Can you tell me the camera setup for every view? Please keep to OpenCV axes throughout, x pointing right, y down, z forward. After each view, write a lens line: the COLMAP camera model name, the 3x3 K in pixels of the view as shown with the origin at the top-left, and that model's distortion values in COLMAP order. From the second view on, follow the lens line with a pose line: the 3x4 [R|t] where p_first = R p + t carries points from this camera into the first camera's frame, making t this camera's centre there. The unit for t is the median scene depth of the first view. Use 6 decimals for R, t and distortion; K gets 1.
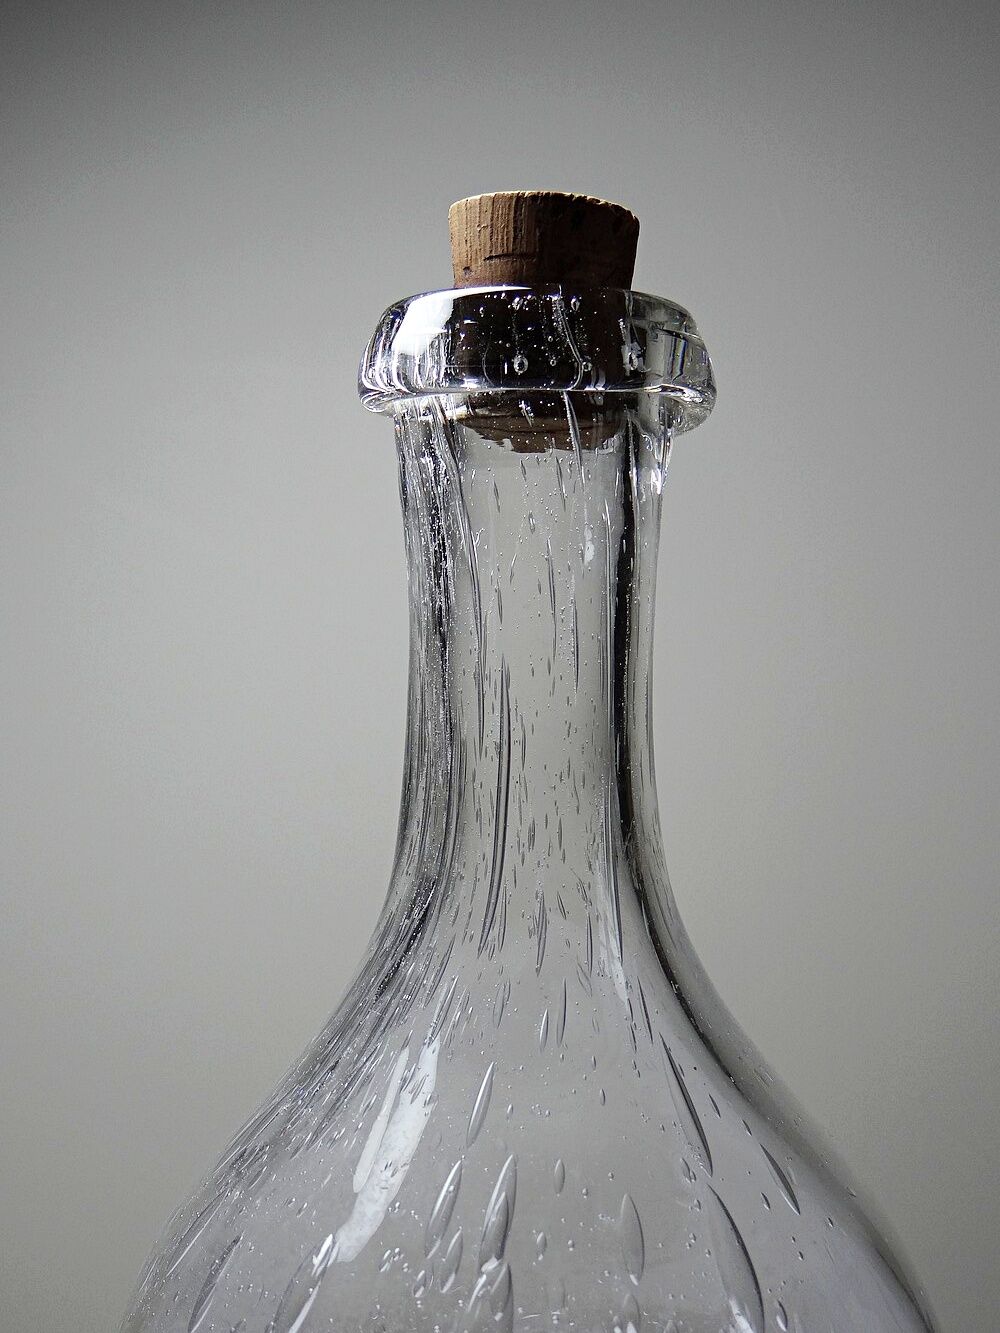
lens RADIAL K [[1751.1, 0, 500.0], [0, 1751.1, 666.5], [0, 0, 1]] dist [-0.010974, -0.024616]
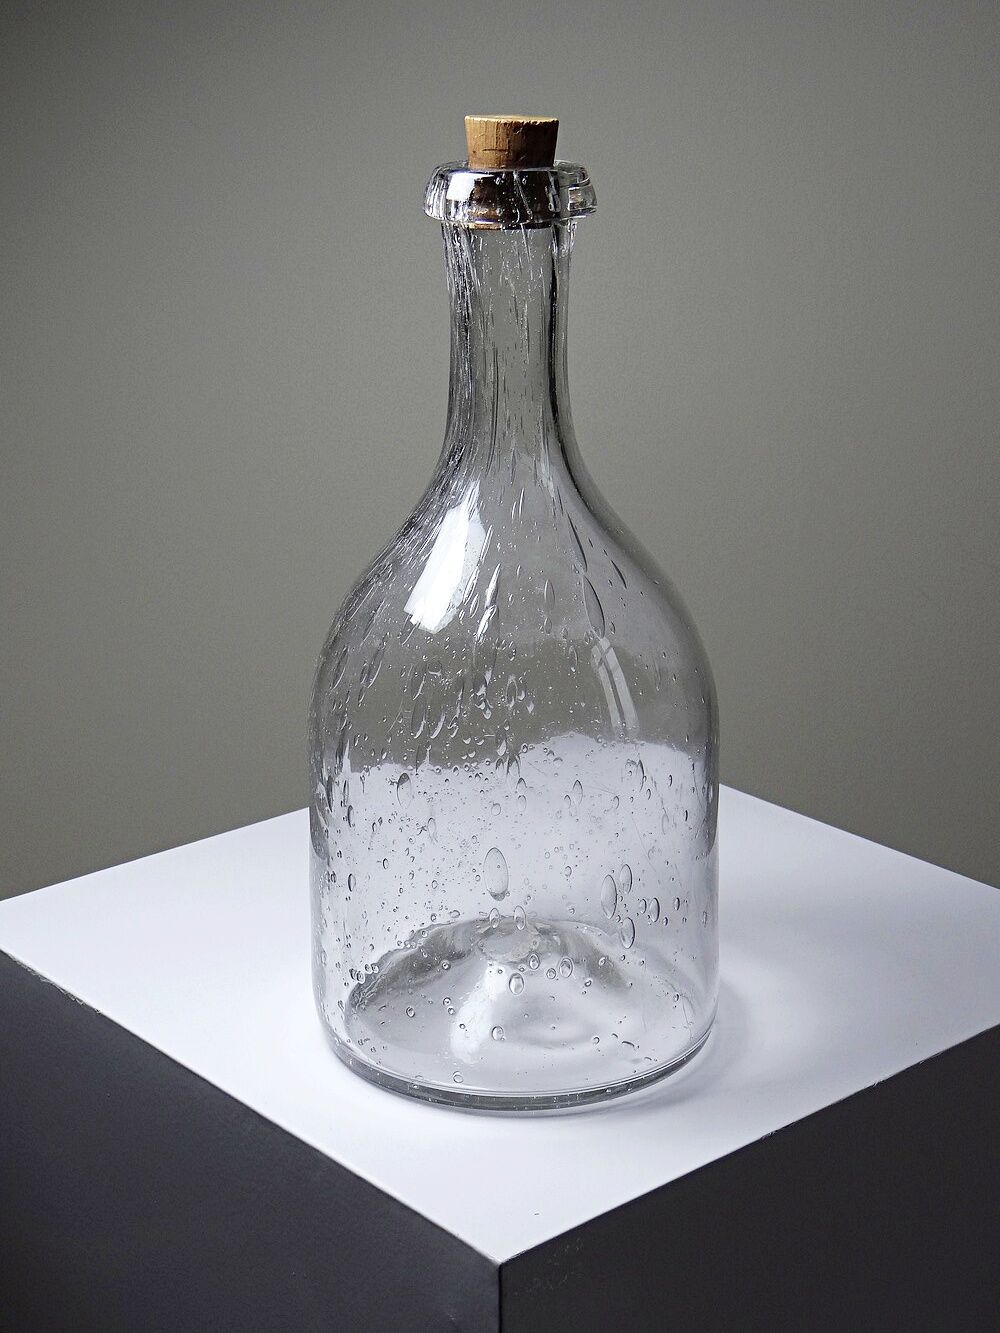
lens RADIAL K [[2321.4, 0, 500.0], [0, 2321.4, 666.5], [0, 0, 1]] dist [0.248630, -0.008615]
pose [[0.999677, -0.008113, -0.024076, 0.072594], [0.014708, 0.957498, 0.288064, -0.437658], [0.020716, -0.288325, 0.957309, -1.815440]]
